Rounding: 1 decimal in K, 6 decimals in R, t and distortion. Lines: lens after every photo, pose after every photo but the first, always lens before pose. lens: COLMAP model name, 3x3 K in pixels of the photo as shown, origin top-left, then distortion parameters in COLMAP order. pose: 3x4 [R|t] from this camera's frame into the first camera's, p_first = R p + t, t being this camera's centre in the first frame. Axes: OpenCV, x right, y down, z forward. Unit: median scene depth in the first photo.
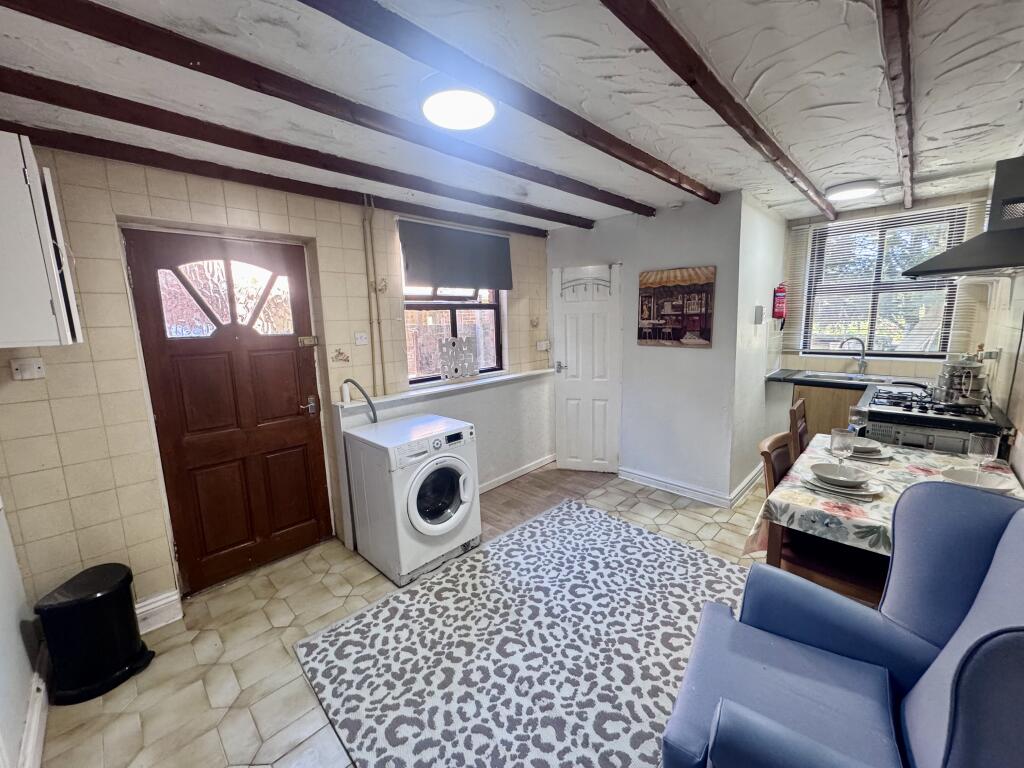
lens RADIAL K [[405.8, 0, 512.2], [0, 405.8, 382.2], [0, 0, 1]] dist [-0.005144, 0.000575]
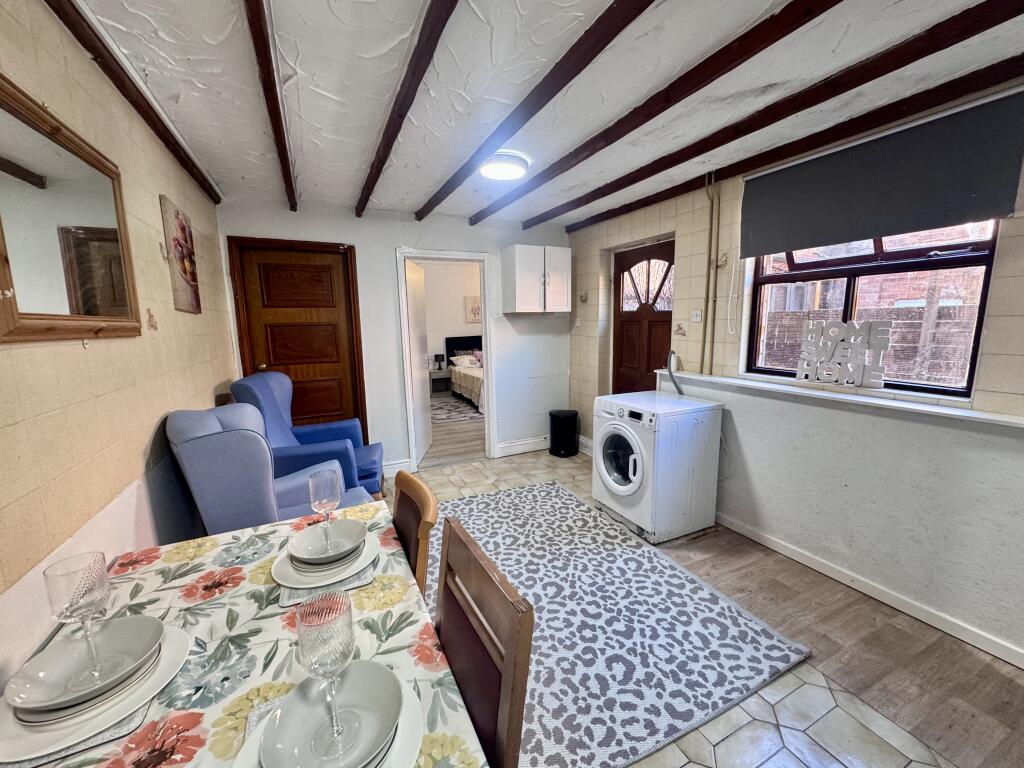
lens RADIAL K [[405.8, 0, 512.2], [0, 405.8, 382.2], [0, 0, 1]] dist [-0.005144, 0.000575]
pose [[-0.337337, 0.184905, -0.923046, 0.845786], [-0.117655, 0.964551, 0.236218, -0.141694], [0.934003, 0.188286, -0.303623, 0.952869]]
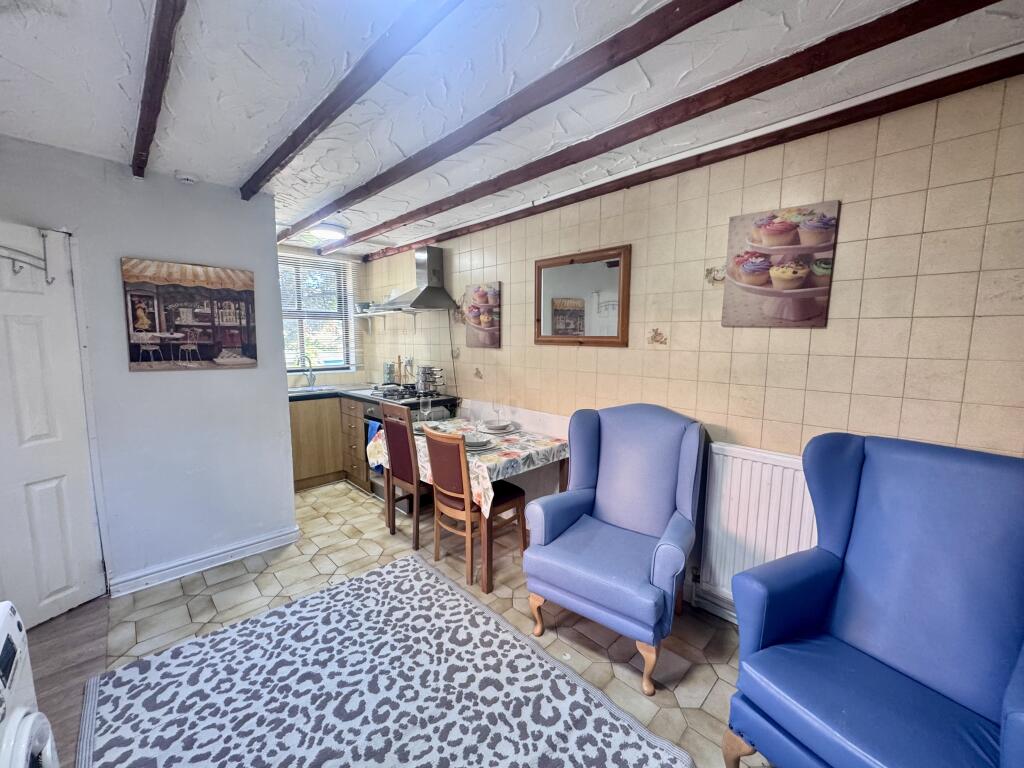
lens RADIAL K [[405.8, 0, 512.2], [0, 405.8, 382.2], [0, 0, 1]] dist [-0.005144, 0.000575]
pose [[0.011417, -0.075343, 0.997092, -0.417520], [0.152286, 0.985656, 0.072735, -0.040071], [-0.988270, 0.151013, 0.022727, 0.537523]]
